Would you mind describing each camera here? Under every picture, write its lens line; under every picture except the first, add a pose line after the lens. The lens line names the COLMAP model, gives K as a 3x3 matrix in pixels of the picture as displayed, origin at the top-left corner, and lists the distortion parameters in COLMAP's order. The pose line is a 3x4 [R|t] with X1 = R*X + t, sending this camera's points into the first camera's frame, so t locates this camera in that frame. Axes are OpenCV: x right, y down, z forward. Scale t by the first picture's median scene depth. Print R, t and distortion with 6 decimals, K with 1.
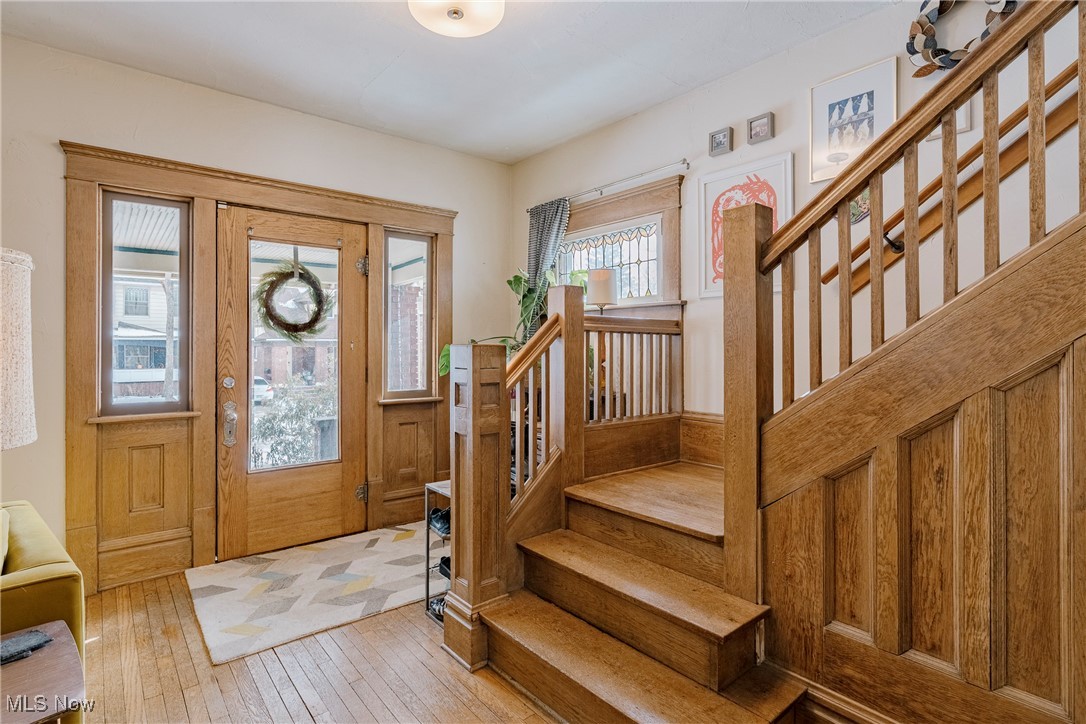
lens RADIAL K [[544.6, 0, 521.5], [0, 544.6, 345.2], [0, 0, 1]] dist [0.002634, -0.000294]
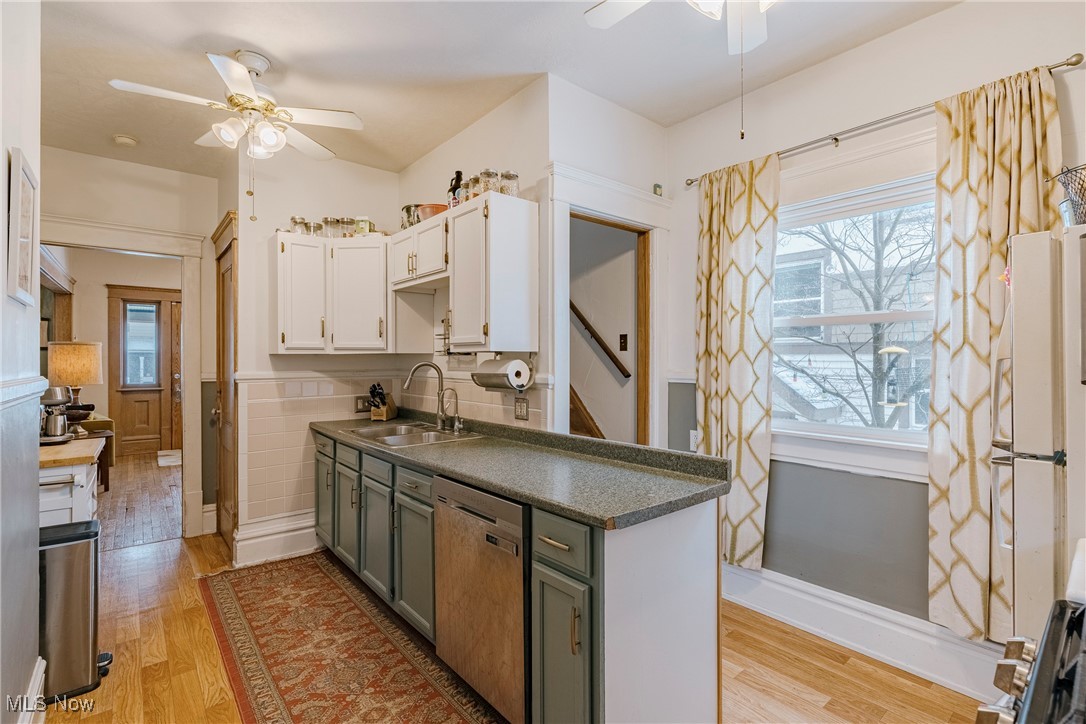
lens RADIAL K [[493.3, 0, 544.8], [0, 493.3, 358.1], [0, 0, 1]] dist [-0.004763, 0.001479]
pose [[0.999438, -0.001867, 0.033472, 0.779441], [0.001759, 0.999993, 0.003269, -0.011863], [-0.033478, -0.003208, 0.999434, -0.945072]]
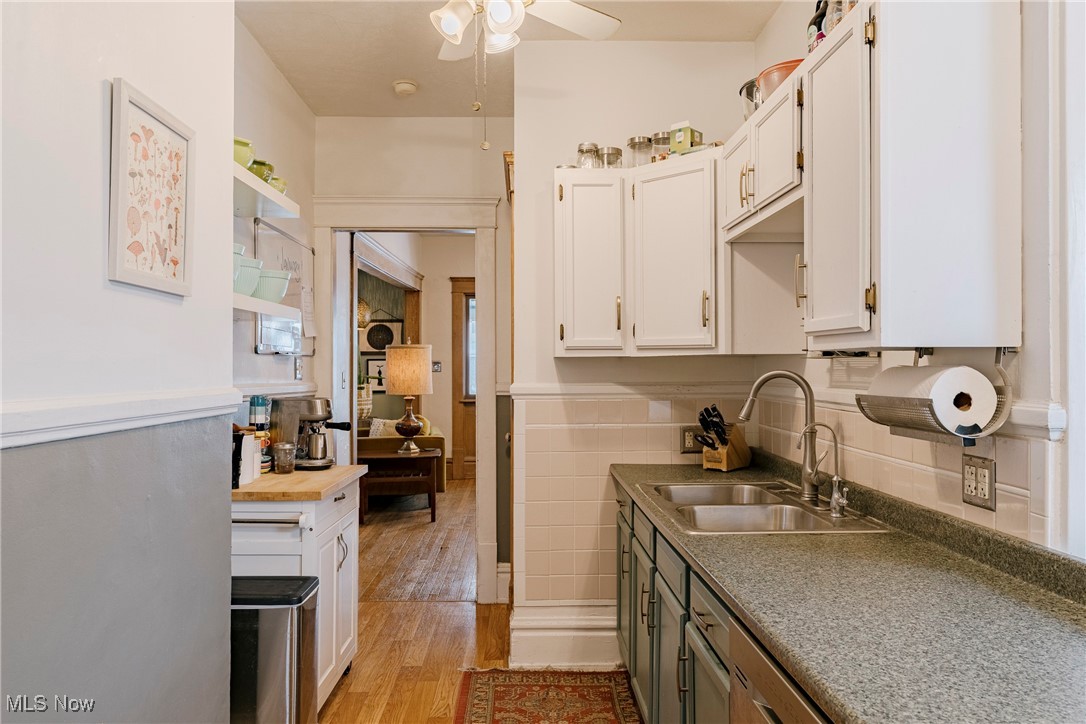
lens RADIAL K [[723.1, 0, 543.2], [0, 723.1, 360.2], [0, 0, 1]] dist [-0.008373, -0.000418]
pose [[0.805261, -0.006028, -0.592890, 0.812180], [0.005620, 0.999981, -0.002534, -0.011476], [0.592894, -0.001292, 0.805280, -0.776789]]
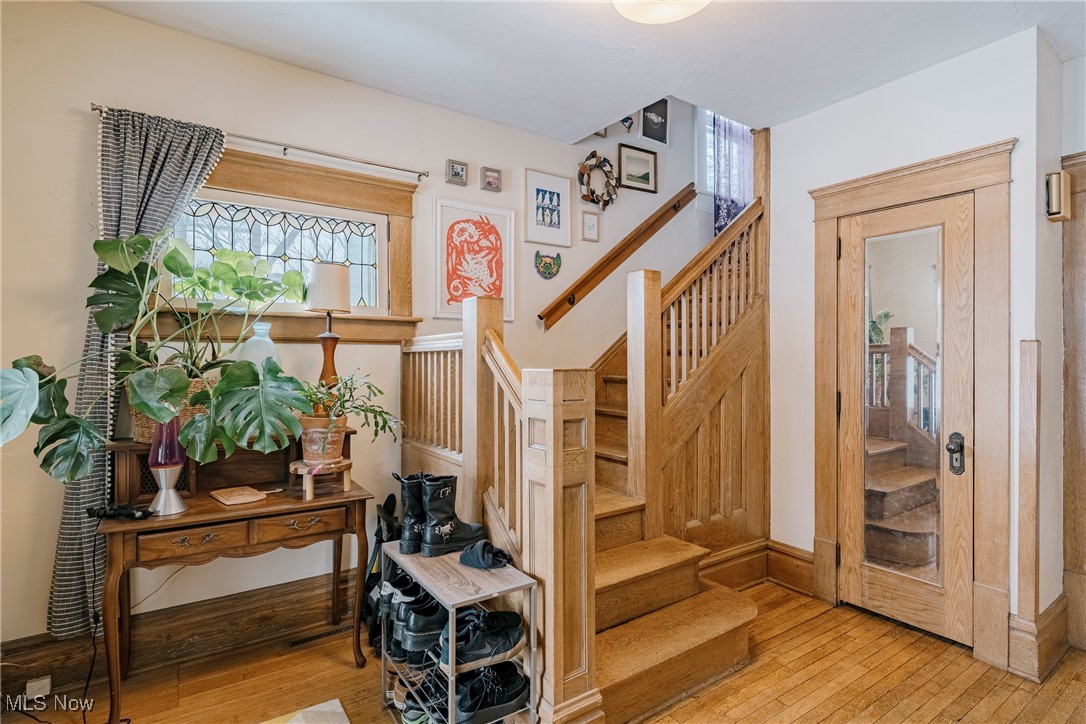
lens RADIAL K [[556.5, 0, 539.5], [0, 556.5, 357.5], [0, 0, 1]] dist [-0.004393, 0.000805]
pose [[0.050439, 0.001681, 0.998726, -0.886908], [-0.001145, 0.999998, -0.001625, -0.015892], [-0.998726, -0.001062, 0.050441, 0.989688]]
